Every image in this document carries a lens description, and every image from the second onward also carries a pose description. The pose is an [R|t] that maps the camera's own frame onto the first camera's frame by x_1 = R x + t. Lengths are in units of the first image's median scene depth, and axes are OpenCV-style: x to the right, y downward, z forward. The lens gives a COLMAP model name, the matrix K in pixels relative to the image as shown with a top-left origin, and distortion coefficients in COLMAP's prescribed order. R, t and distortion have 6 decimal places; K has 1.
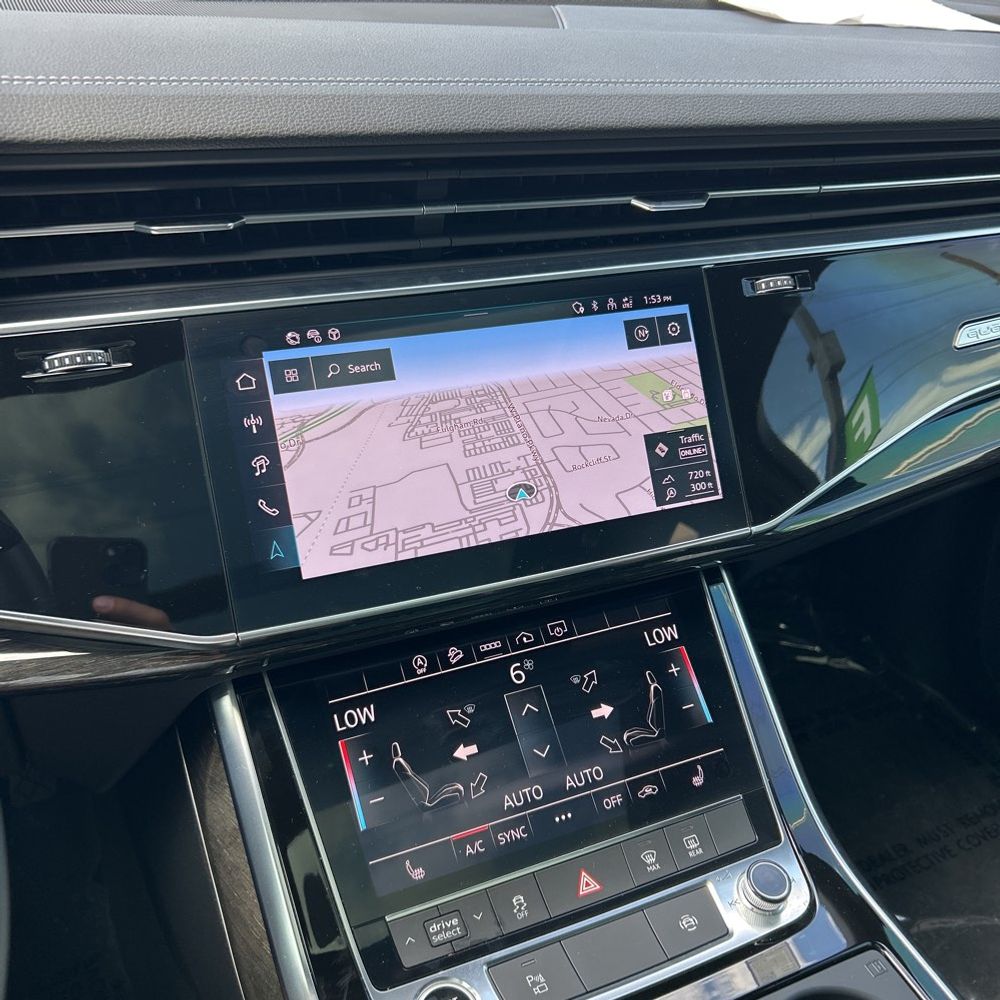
lens RADIAL K [[1015.5, 0, 492.4], [0, 1015.5, 469.1], [0, 0, 1]] dist [0.019034, -0.024463]
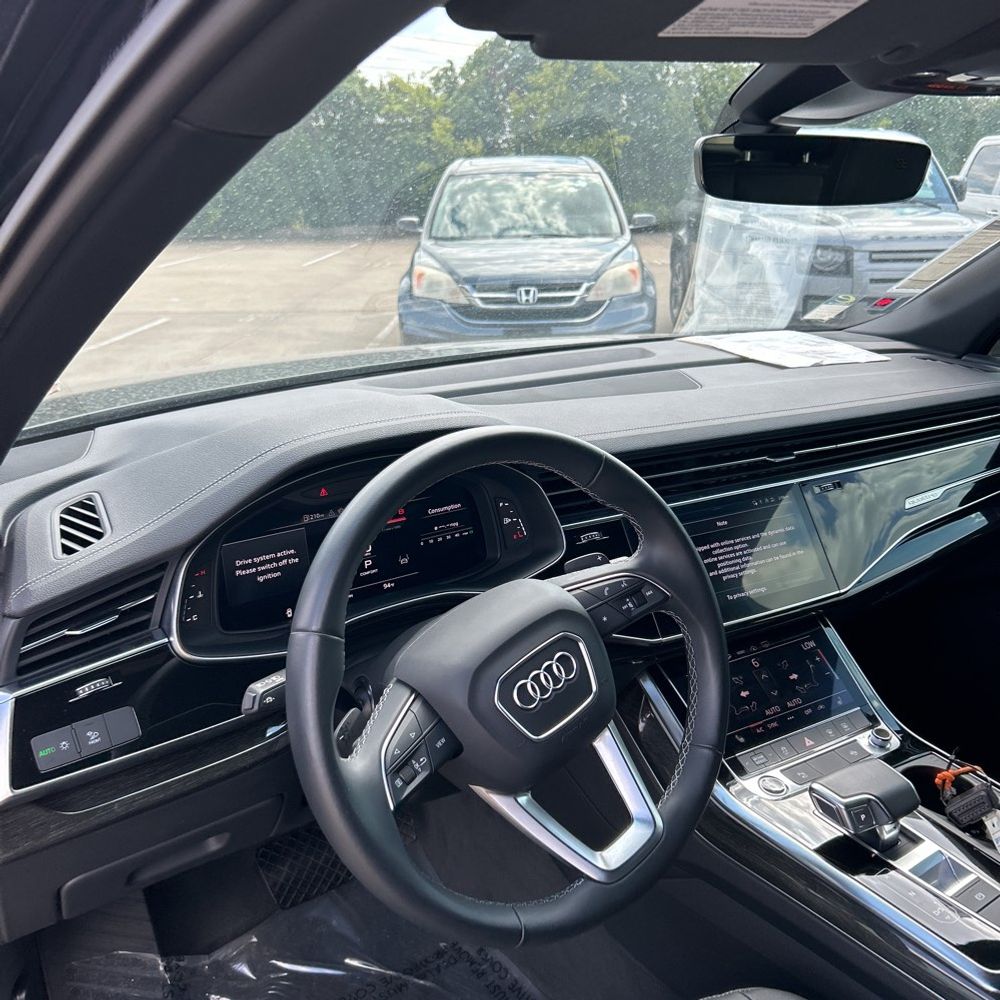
lens RADIAL K [[1011.4, 0, 494.2], [0, 1011.4, 455.6], [0, 0, 1]] dist [0.011504, -0.007073]
pose [[0.991910, -0.089299, 0.090224, -0.734393], [0.109599, 0.961048, -0.253722, 0.272906], [-0.064052, 0.261557, 0.963060, -1.294838]]
